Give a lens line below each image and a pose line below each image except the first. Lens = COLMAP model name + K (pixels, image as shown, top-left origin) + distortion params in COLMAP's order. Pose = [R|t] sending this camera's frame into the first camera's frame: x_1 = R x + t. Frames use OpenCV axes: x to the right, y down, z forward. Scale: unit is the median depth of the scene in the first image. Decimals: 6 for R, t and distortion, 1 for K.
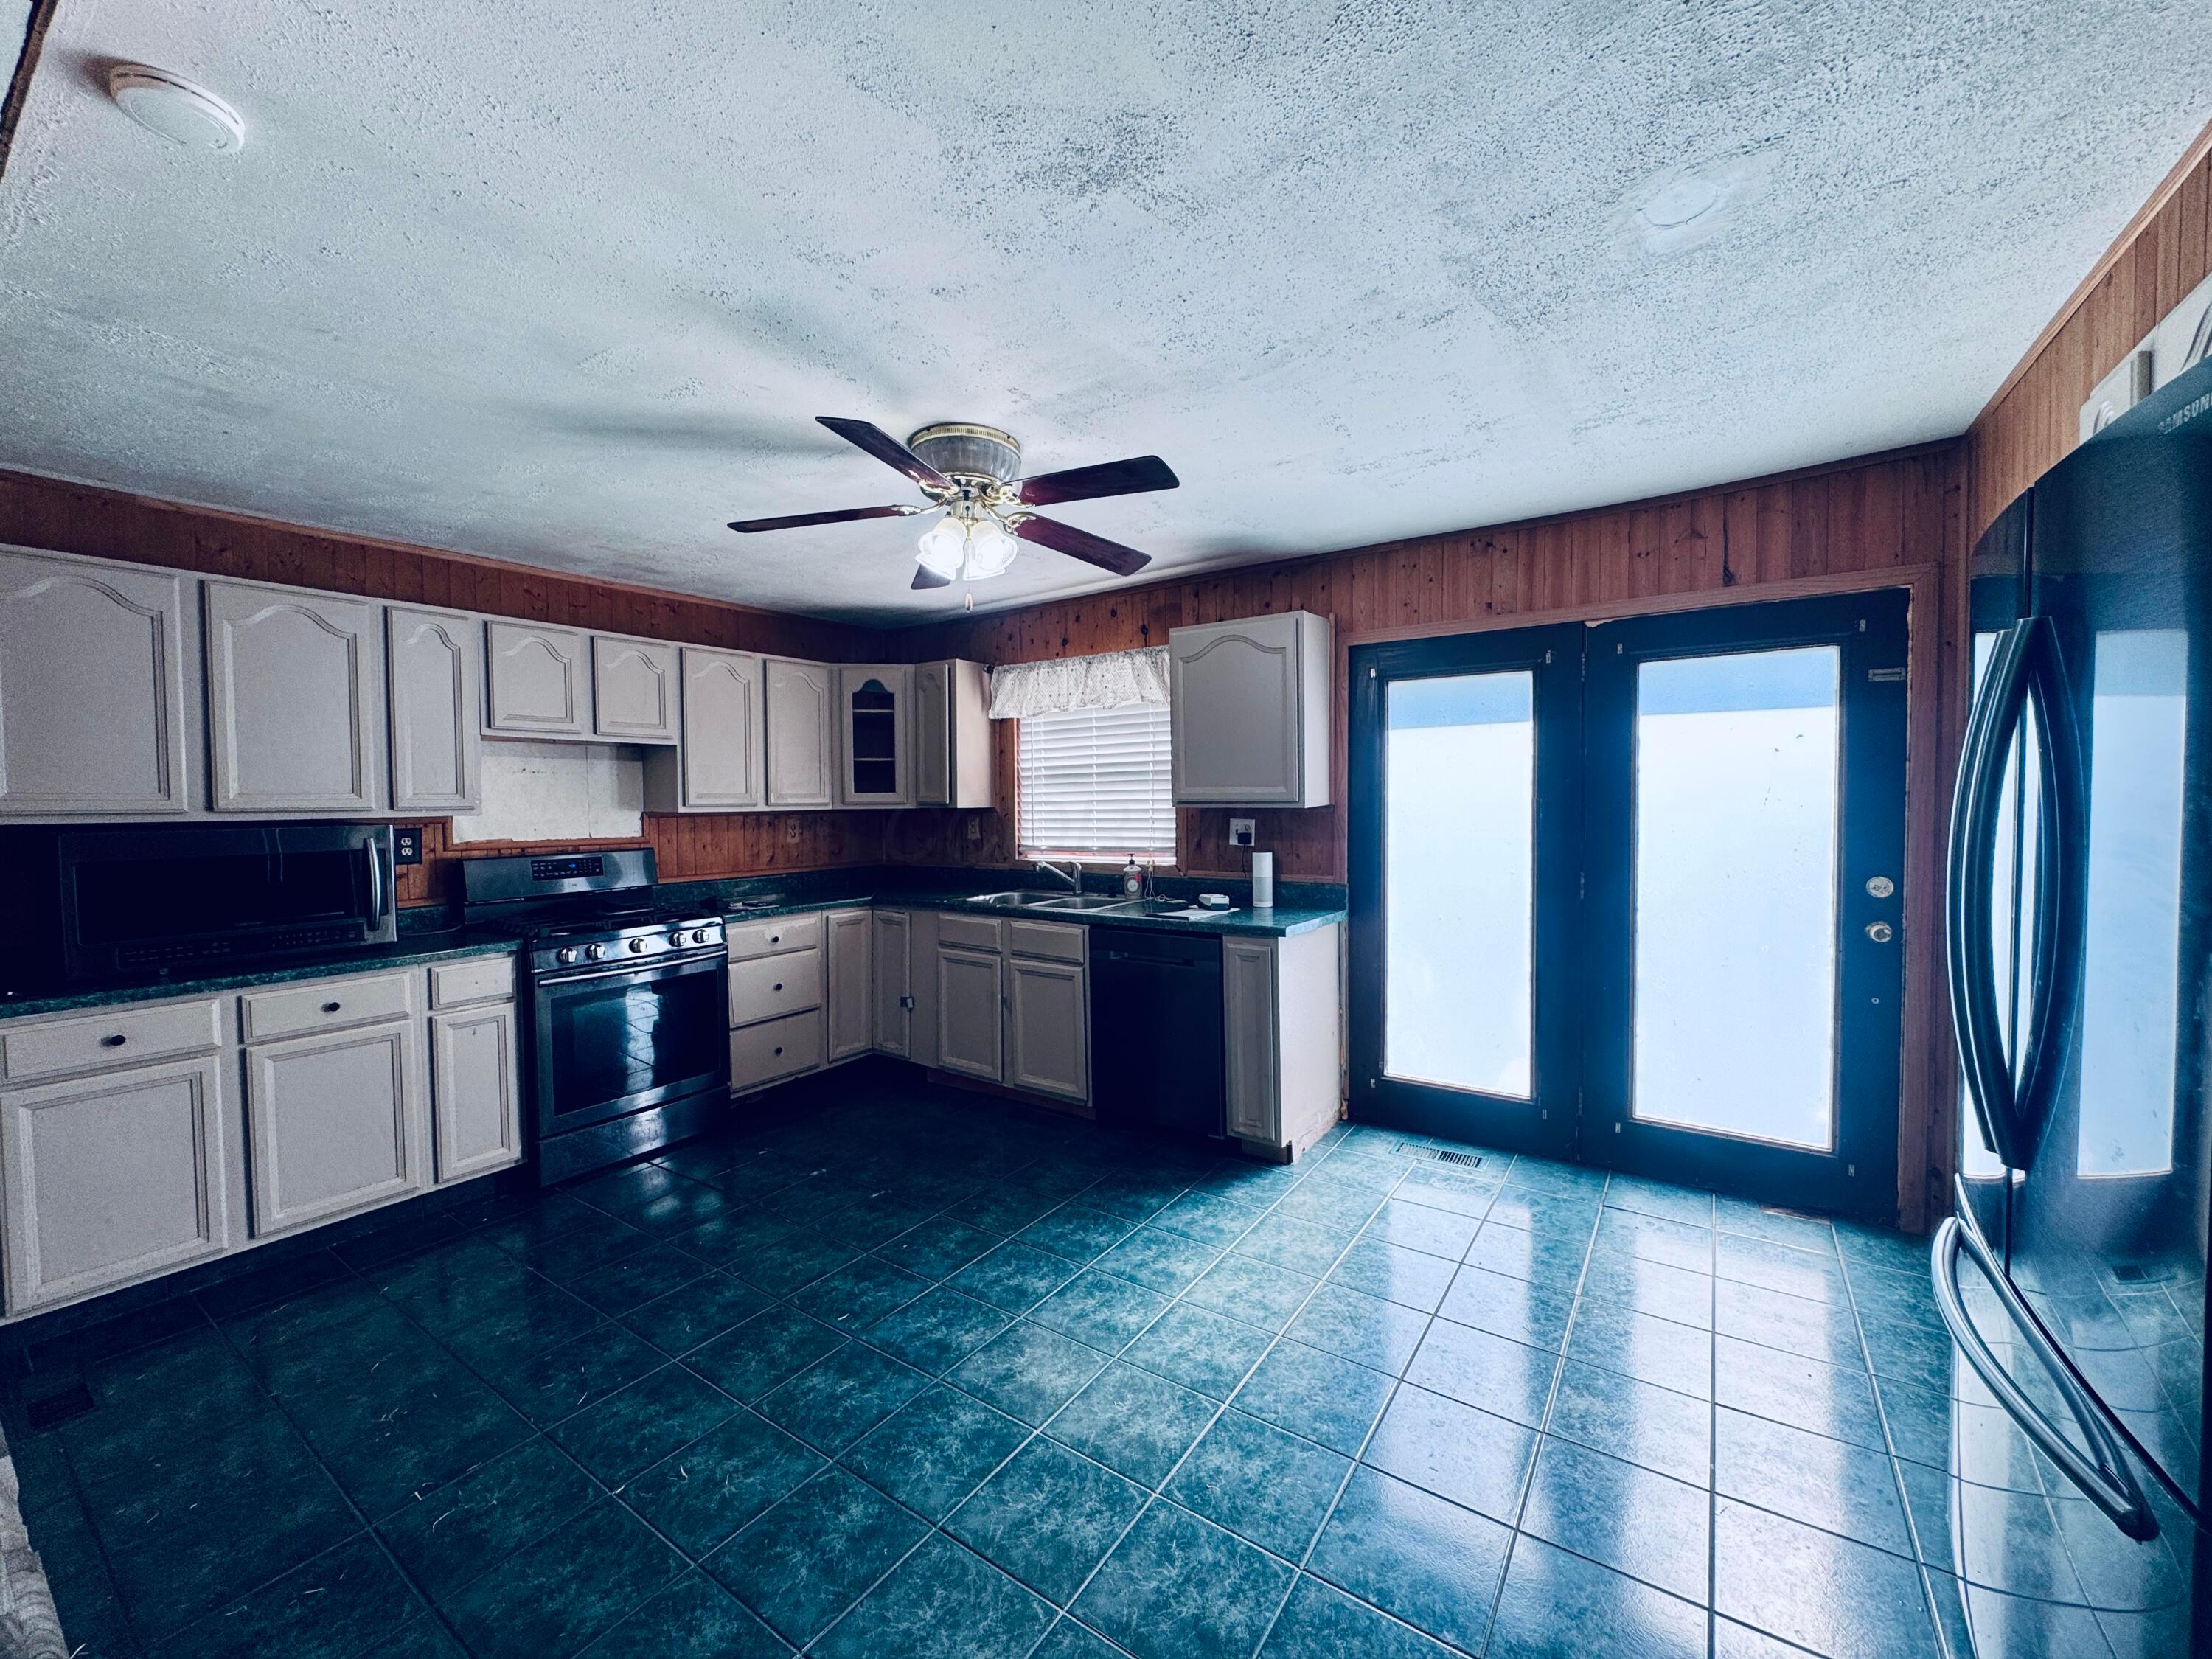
lens RADIAL K [[881.5, 0, 1105.1], [0, 881.5, 826.8], [0, 0, 1]] dist [-0.003059, 0.000517]
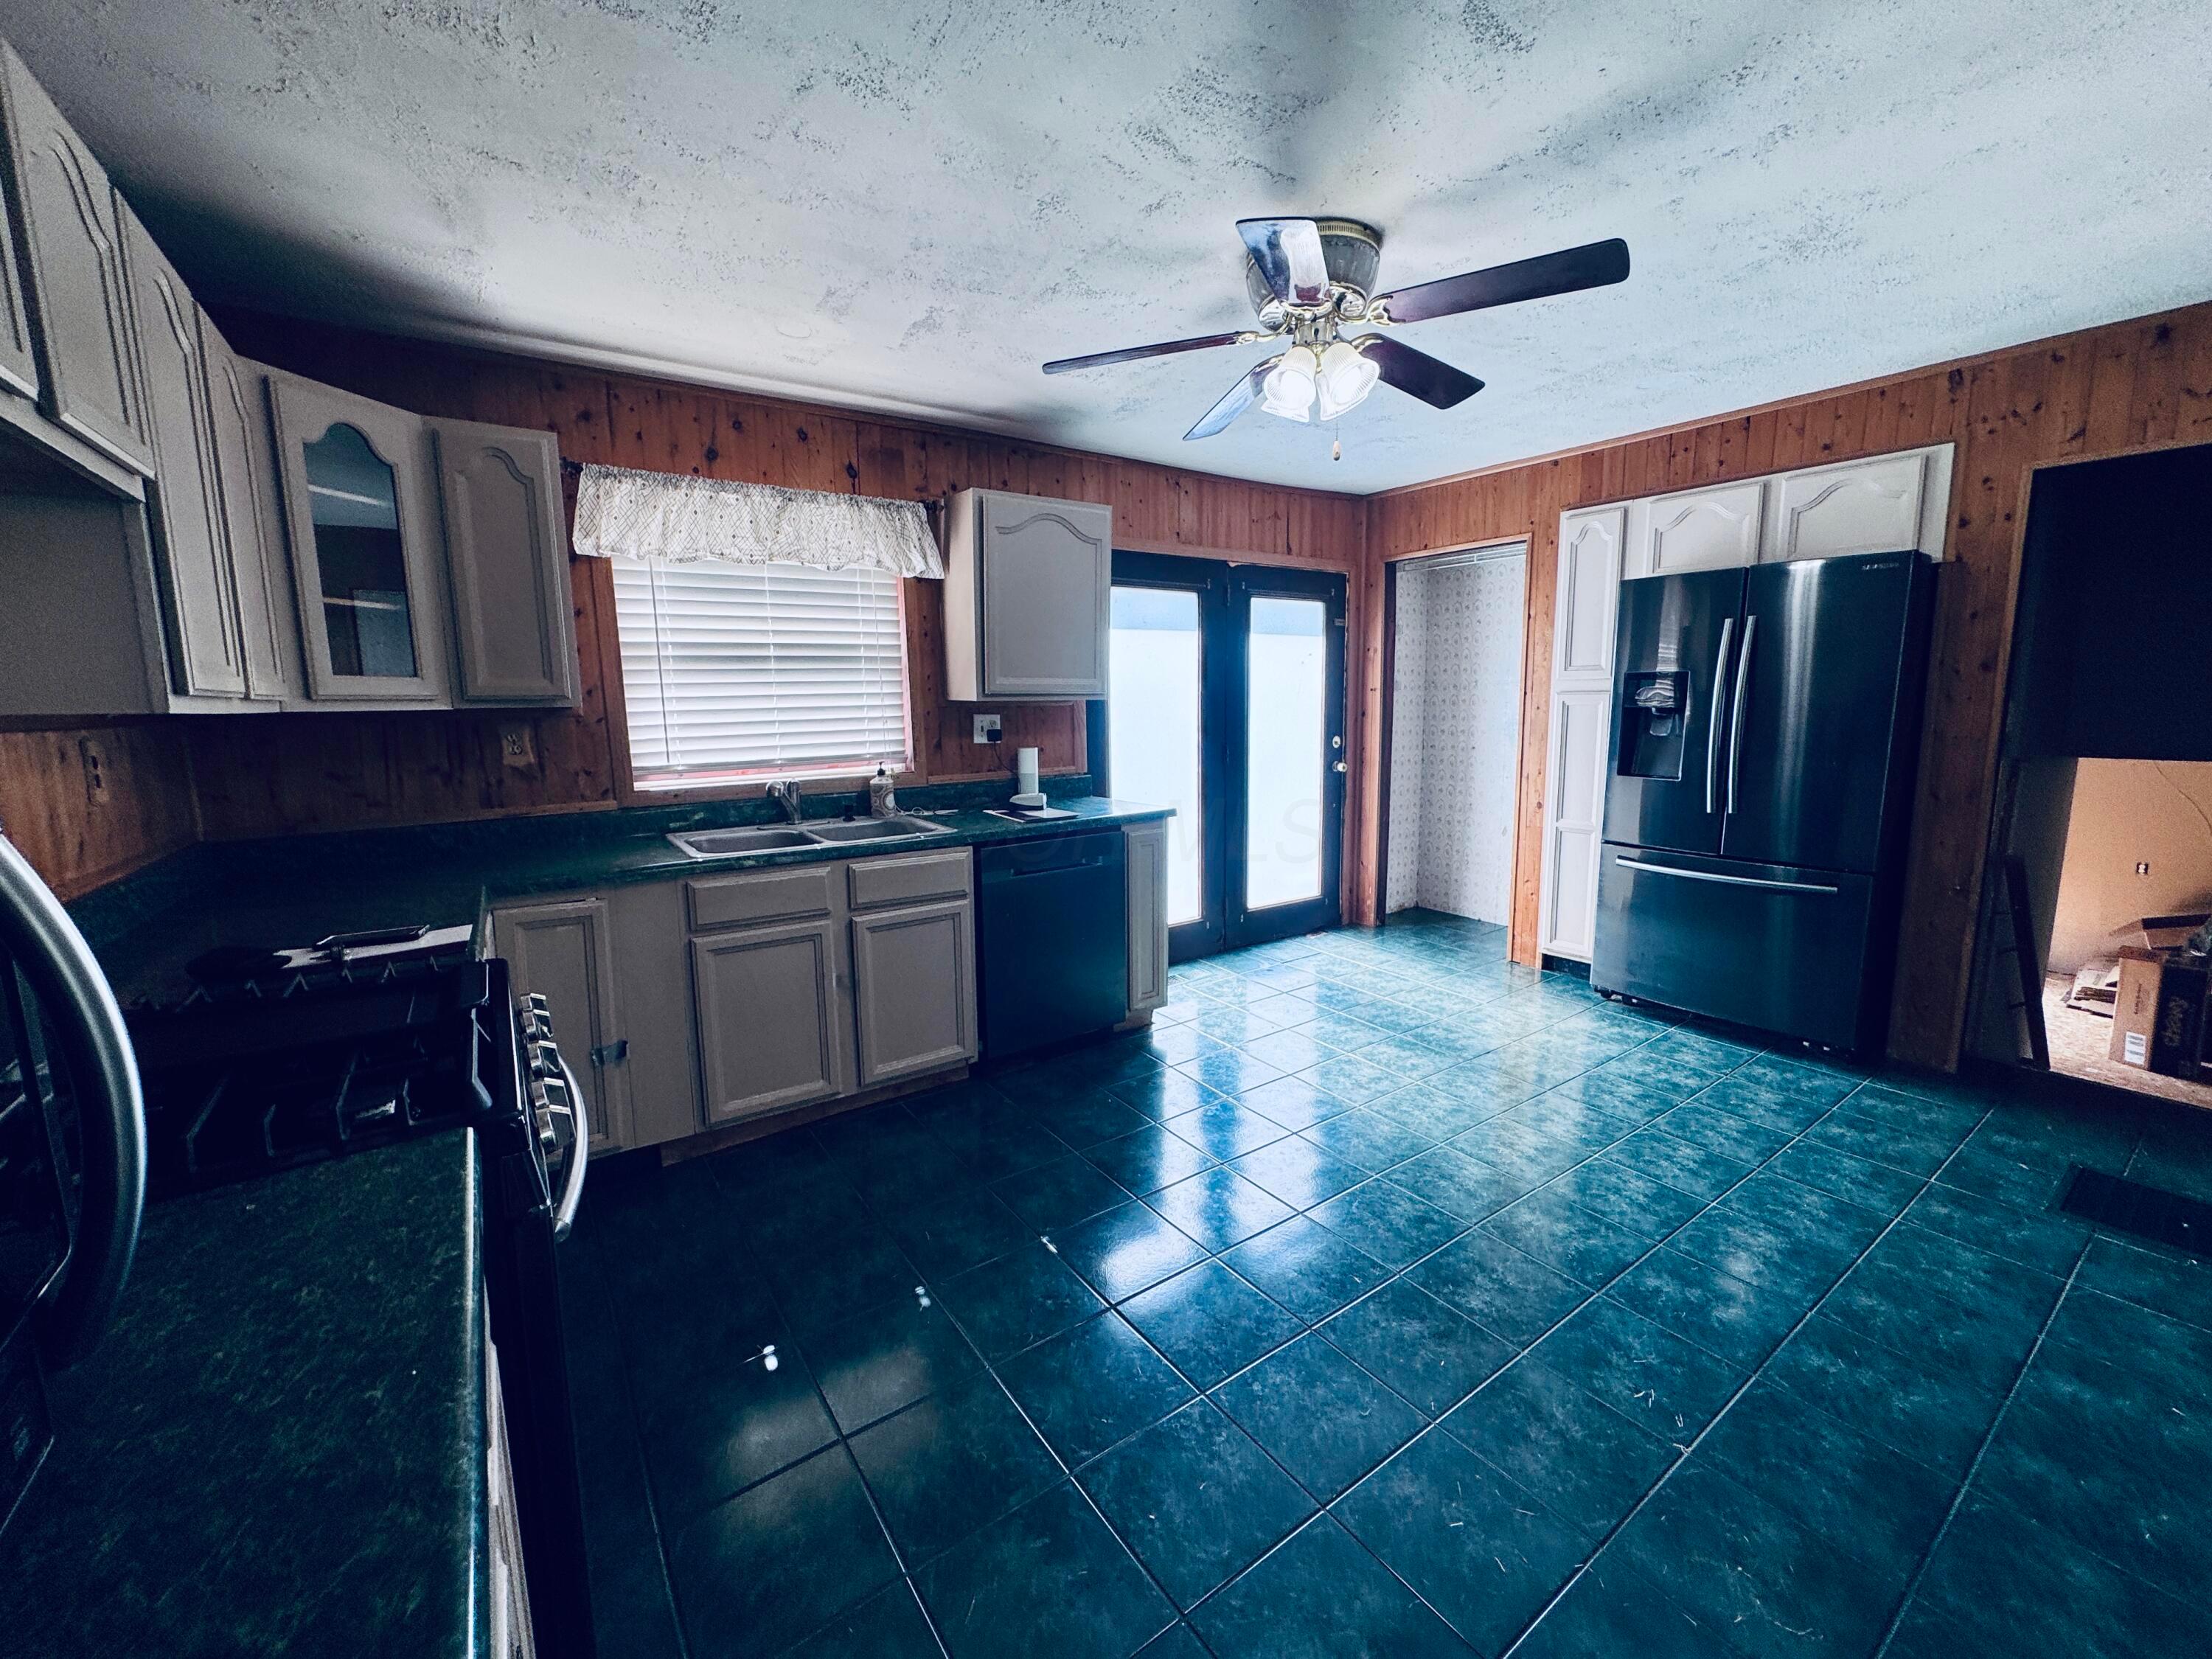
lens RADIAL K [[881.5, 0, 1105.1], [0, 881.5, 826.8], [0, 0, 1]] dist [-0.003059, 0.000517]
pose [[0.350465, -0.129886, 0.927526, -0.725236], [0.041660, 0.991519, 0.123106, -0.000760], [-0.935649, -0.004504, 0.352903, 0.595733]]
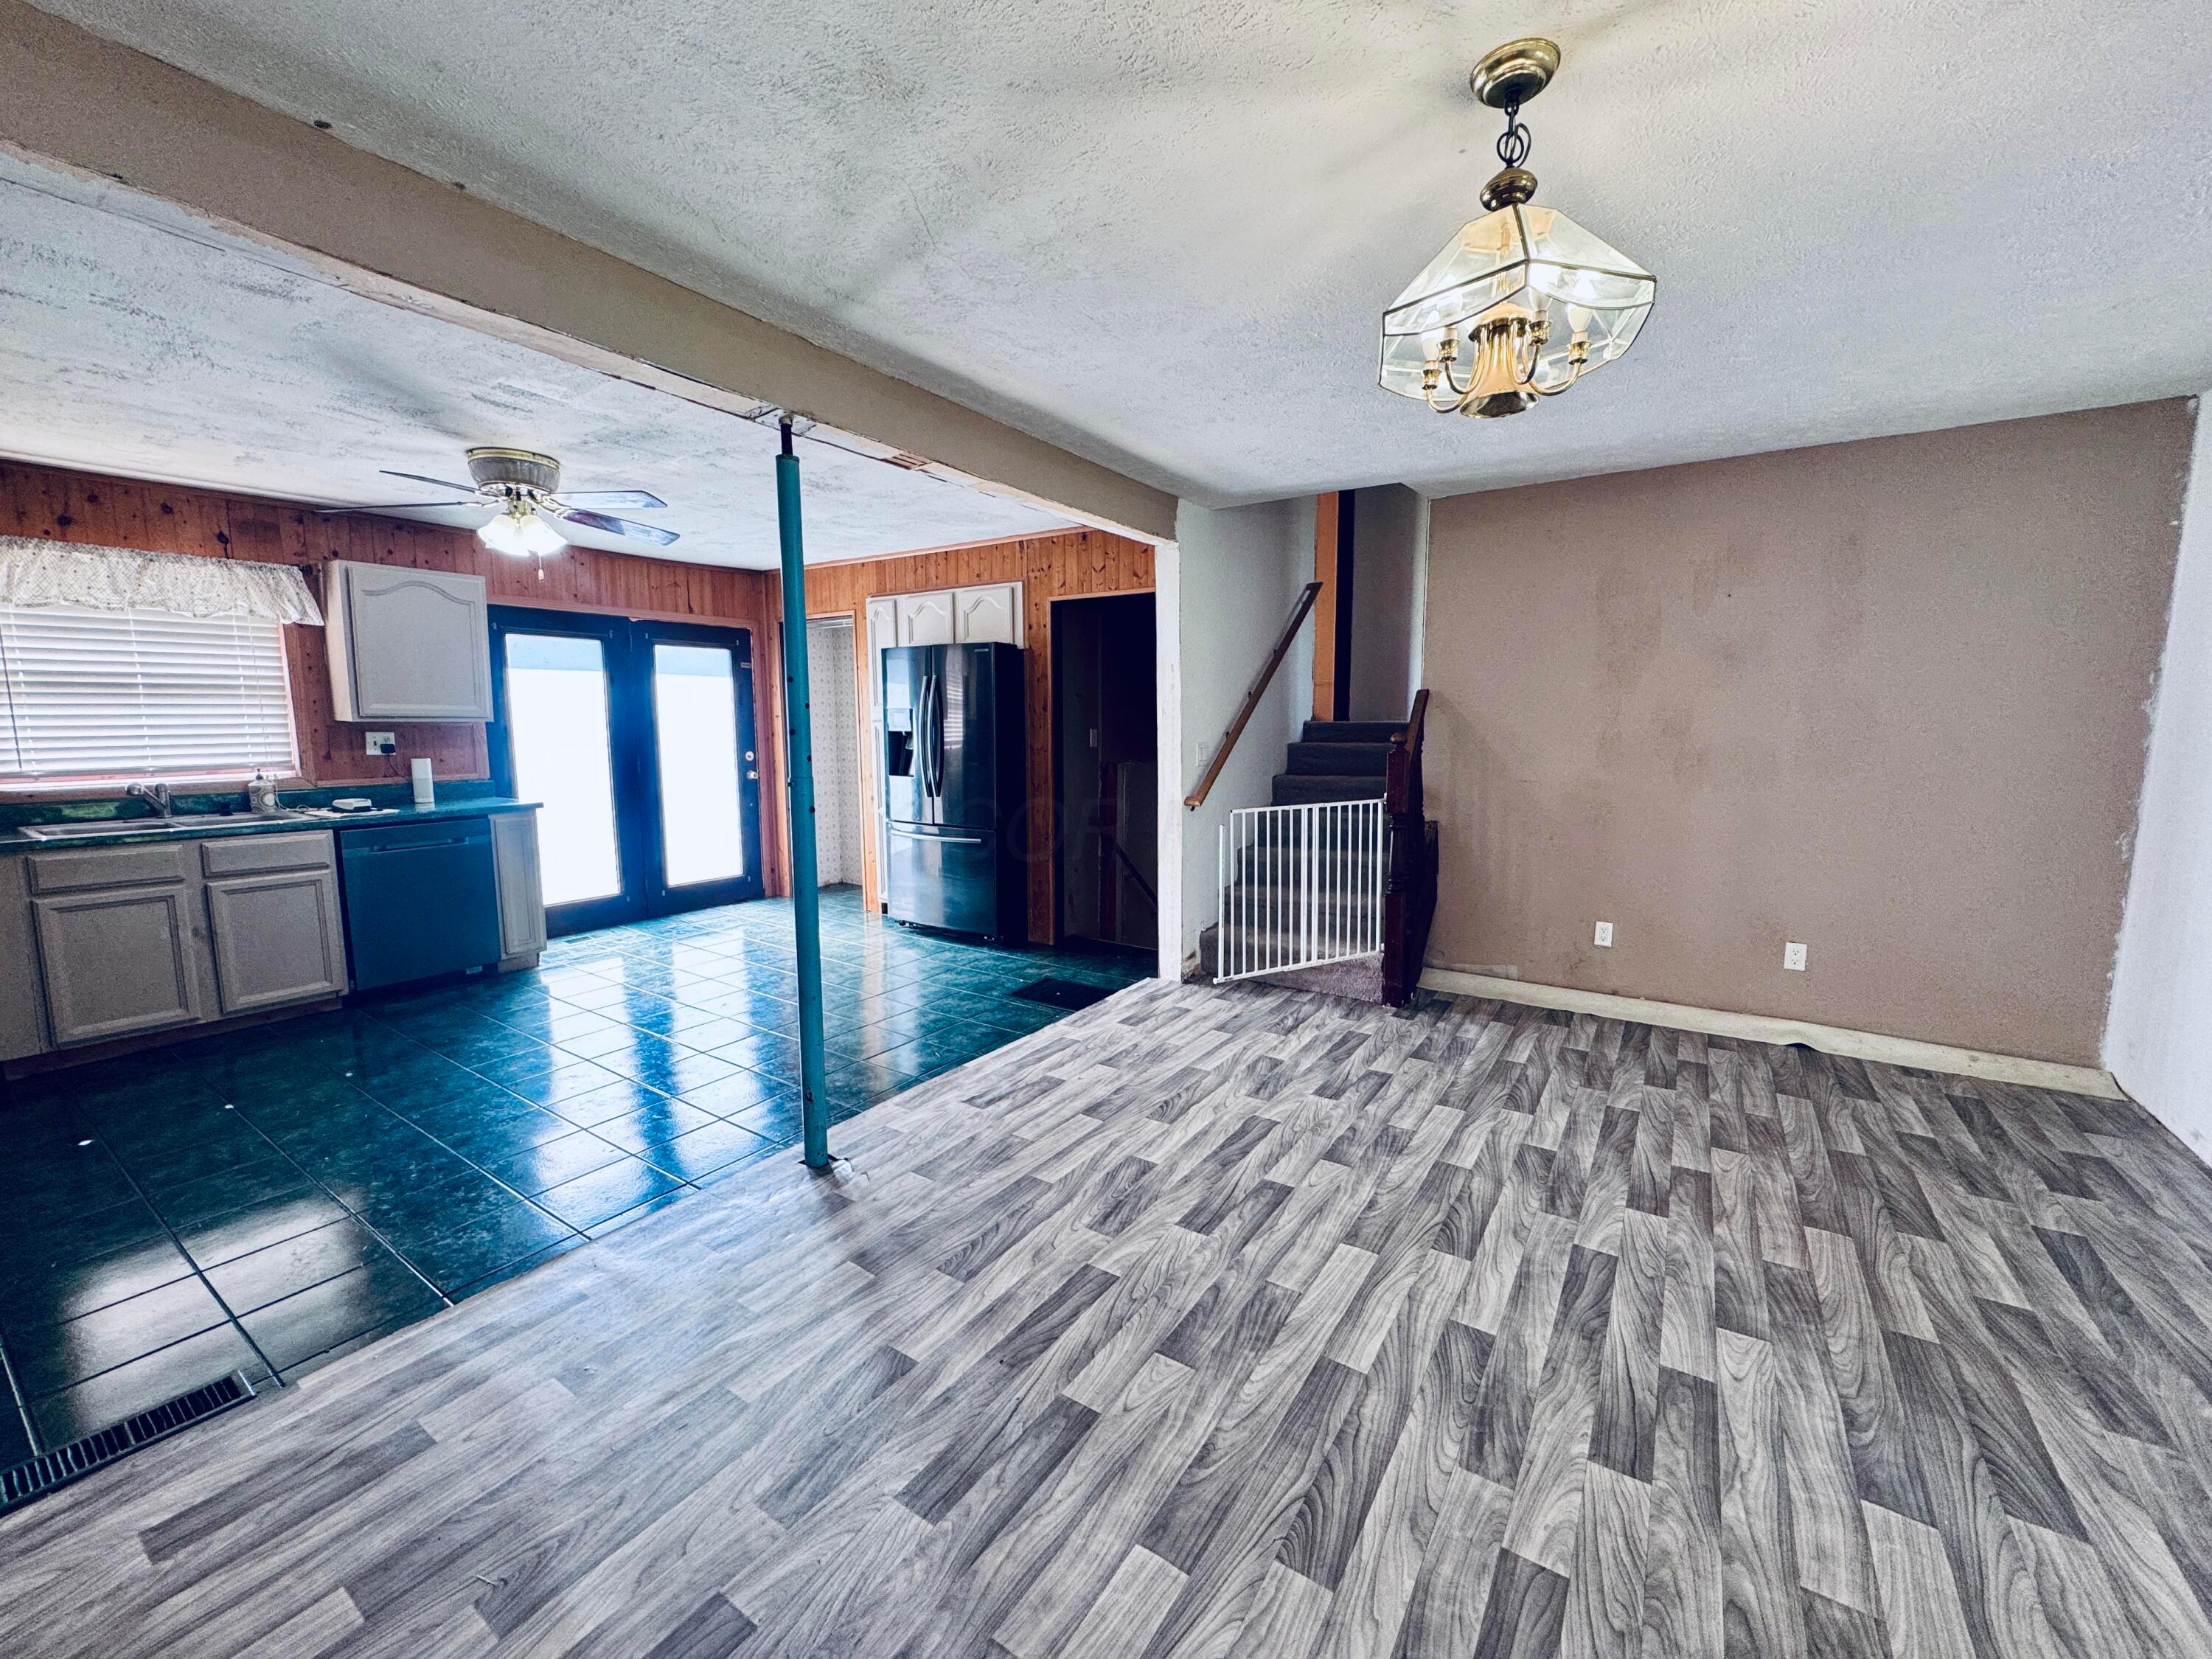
lens RADIAL K [[881.5, 0, 1105.1], [0, 881.5, 826.8], [0, 0, 1]] dist [-0.003059, 0.000517]
pose [[-0.012782, -0.110083, 0.993840, -1.105564], [0.034332, 0.993287, 0.110463, 0.021120], [-0.999329, 0.035532, -0.008917, 0.057019]]
